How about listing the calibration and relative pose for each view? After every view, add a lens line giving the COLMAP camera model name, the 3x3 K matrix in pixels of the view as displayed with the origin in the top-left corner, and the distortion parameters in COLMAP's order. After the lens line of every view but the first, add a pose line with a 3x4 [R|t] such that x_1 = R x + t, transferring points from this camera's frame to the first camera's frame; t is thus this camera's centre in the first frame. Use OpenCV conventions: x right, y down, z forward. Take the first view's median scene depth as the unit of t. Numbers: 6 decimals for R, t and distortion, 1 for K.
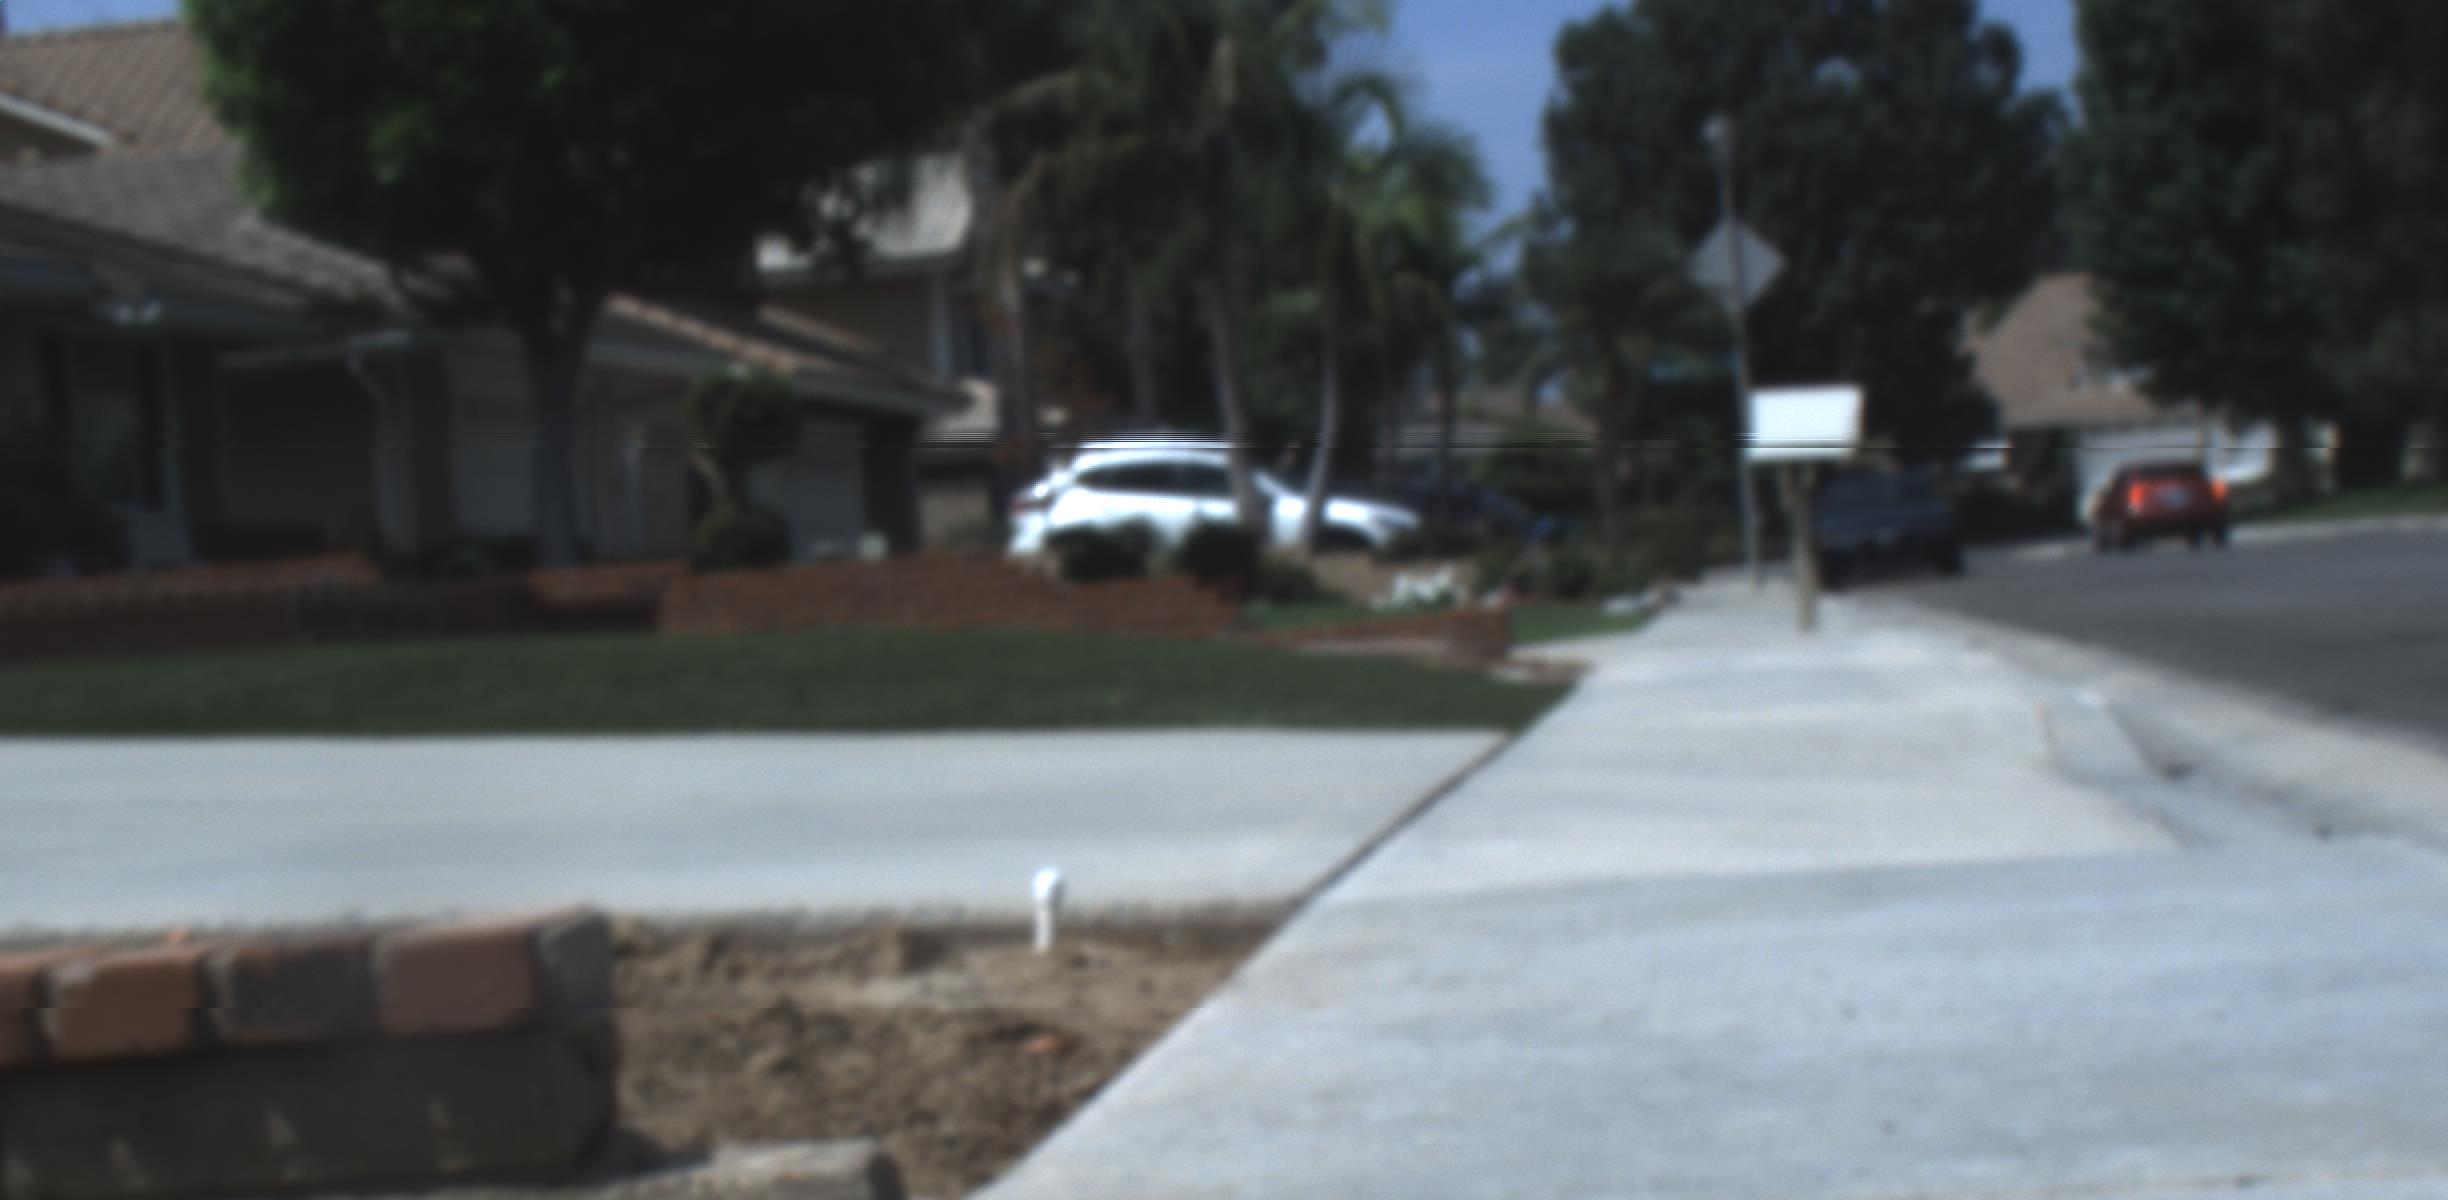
lens RADIAL K [[6062.6, 0, 1305.7], [0, 6062.6, 744.8], [0, 0, 1]] dist [0.114571, 0.000000]
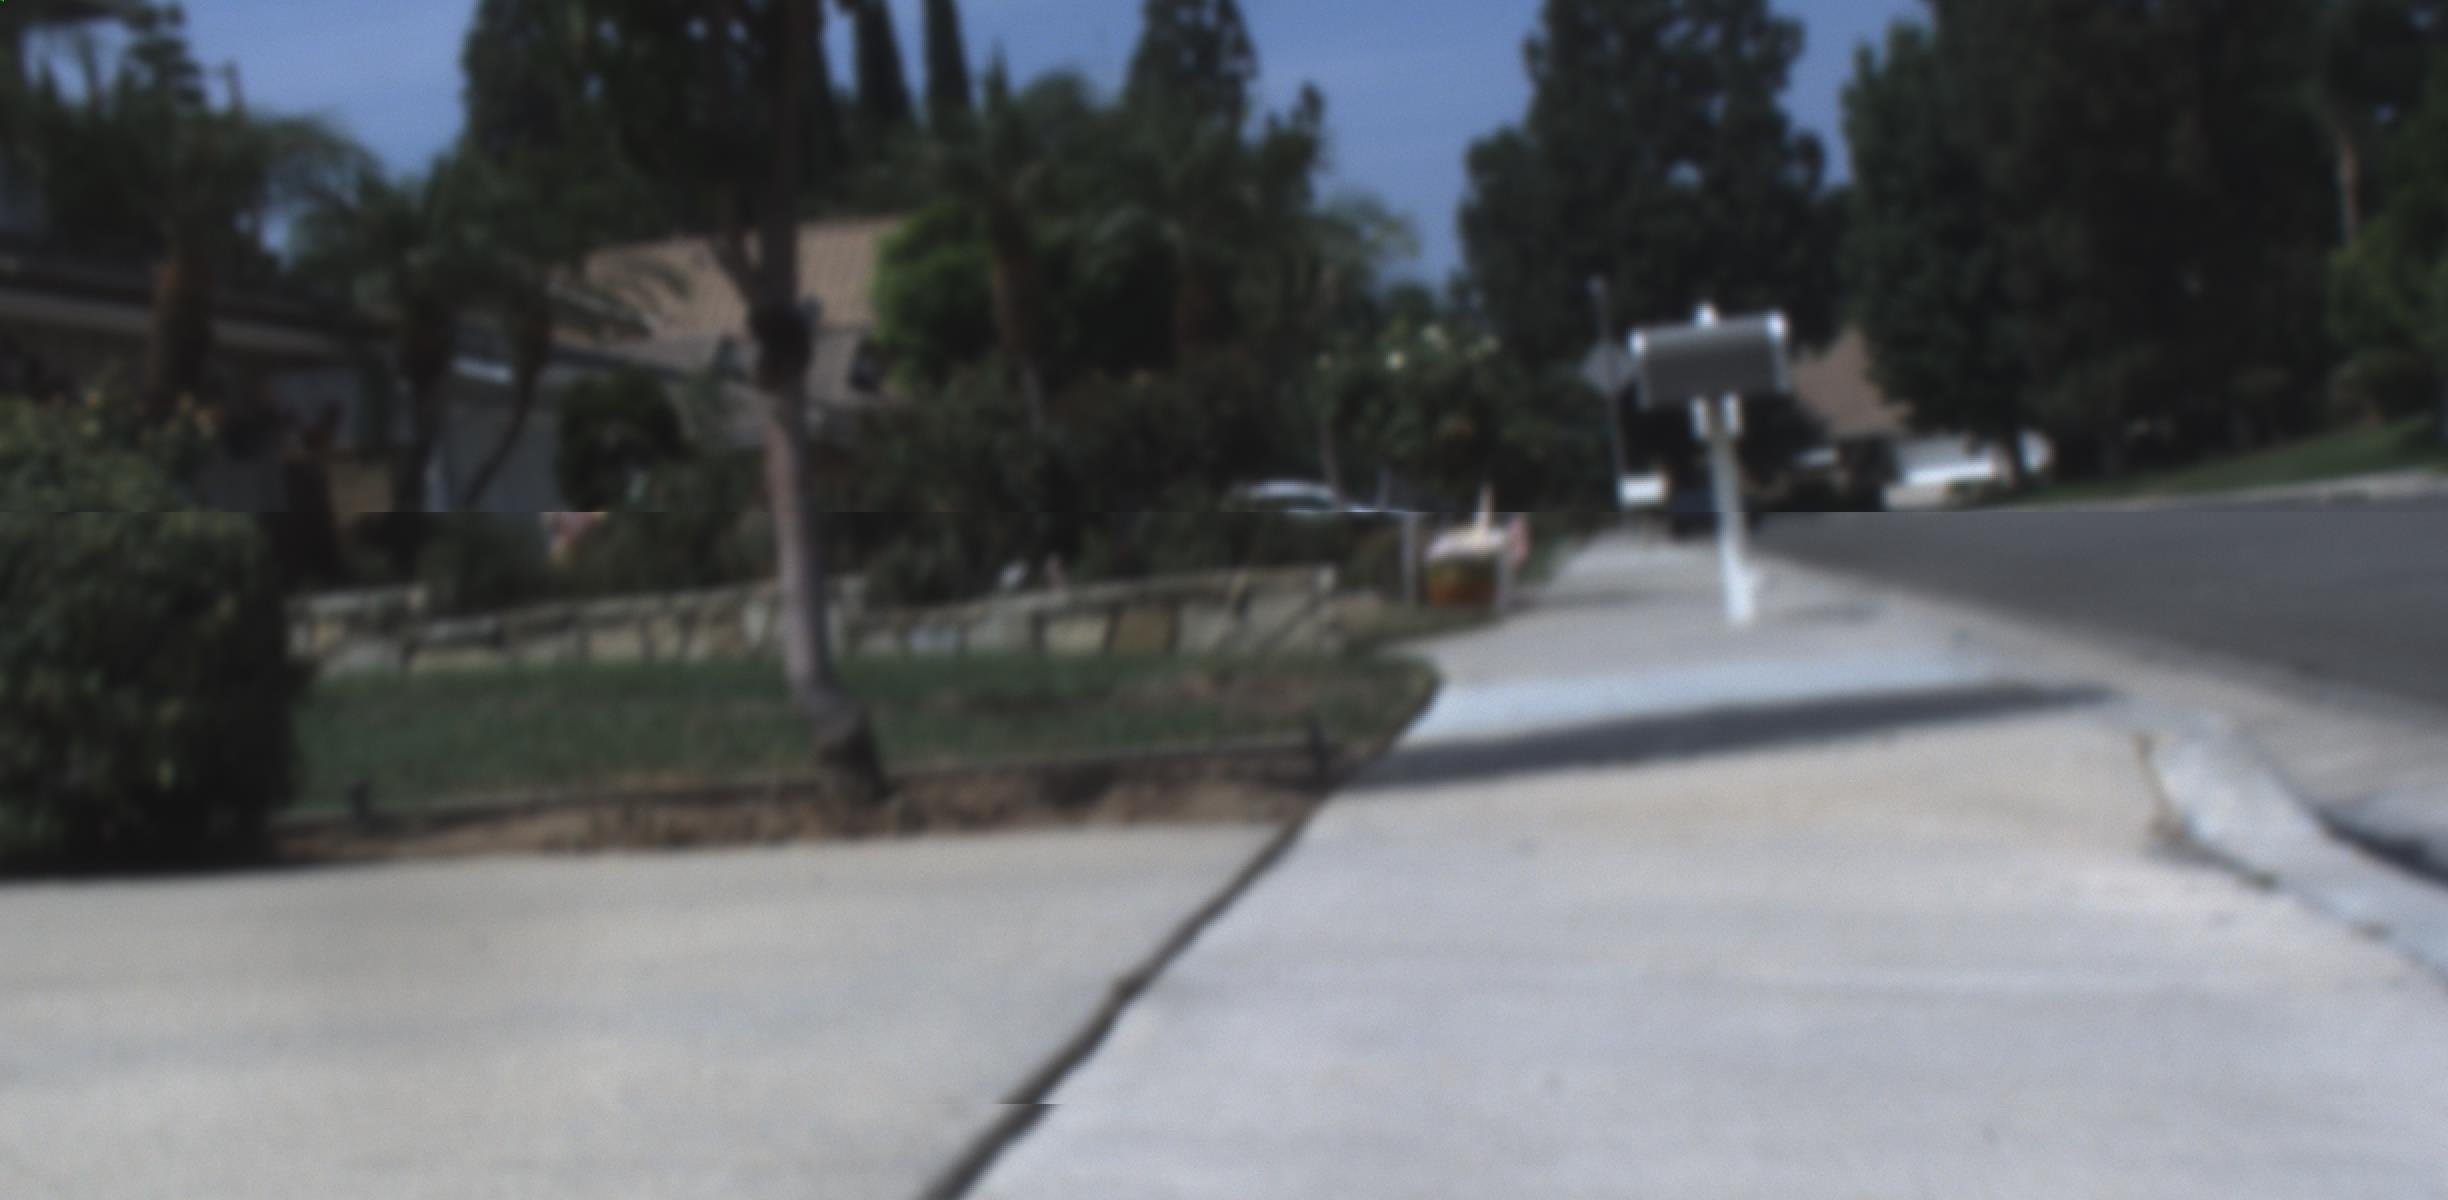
lens RADIAL K [[6062.6, 0, 1289.9], [0, 6062.6, 617.0], [0, 0, 1]] dist [0.114571, 0.000000]
pose [[0.999640, -0.020621, 0.017193, -0.027767], [0.020990, 0.999548, -0.021537, 0.013309], [-0.016741, 0.021890, 0.999620, -0.388636]]
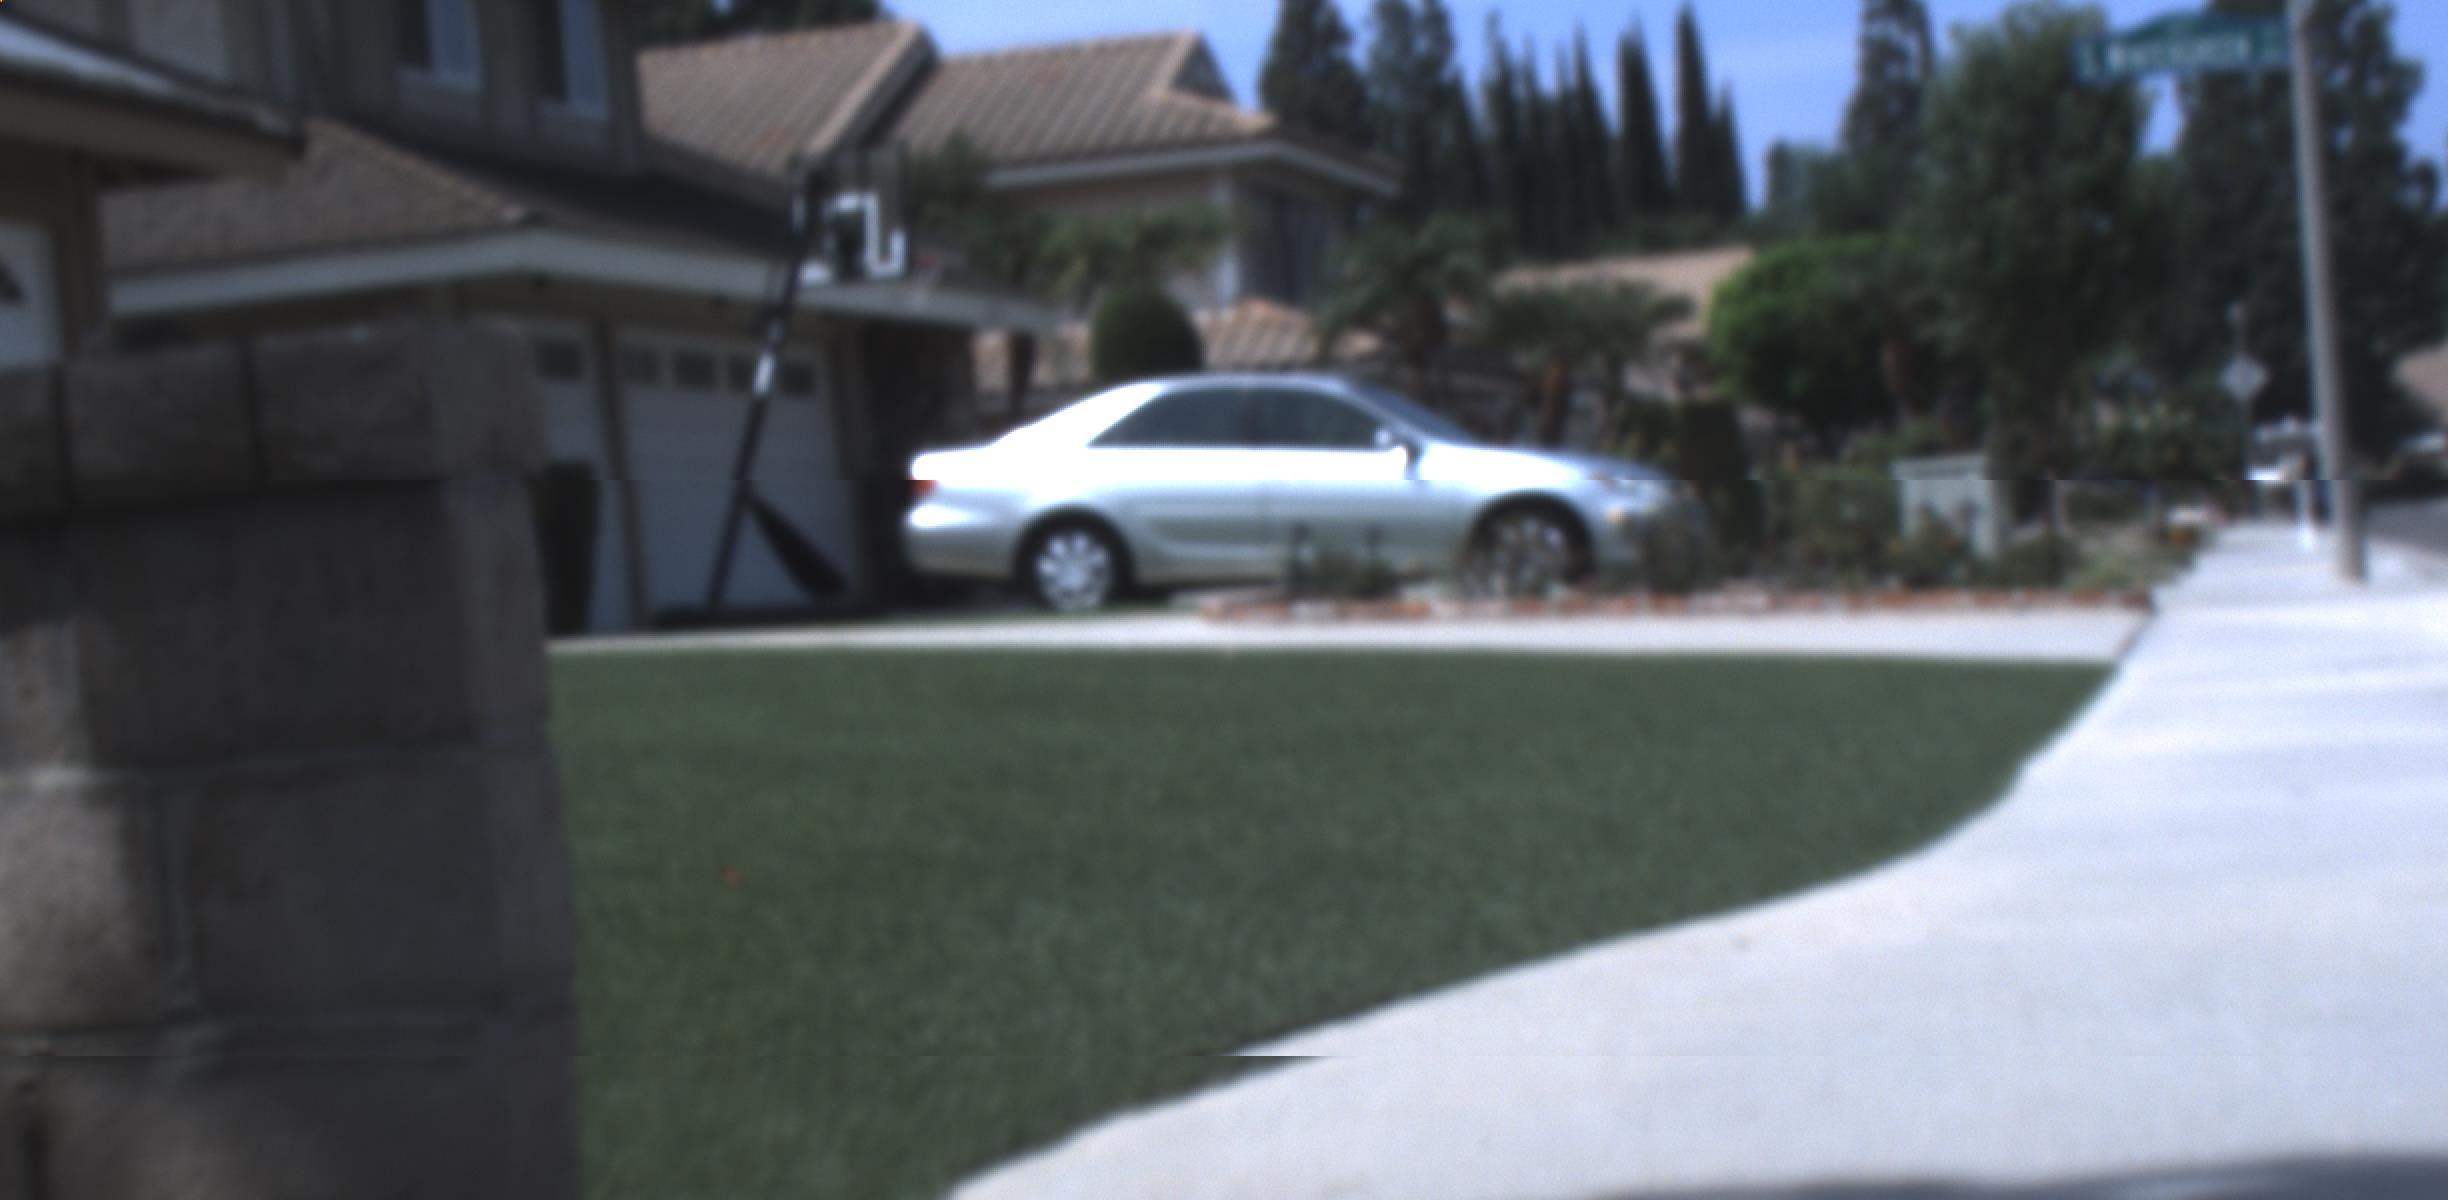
lens RADIAL K [[6062.6, 0, 1252.0], [0, 6062.6, 628.8], [0, 0, 1]] dist [0.114571, 0.000000]
pose [[0.995870, -0.001176, -0.090779, -0.048938], [-0.000116, 0.999899, -0.014231, 0.022749], [0.090786, 0.014183, 0.995769, -0.681999]]
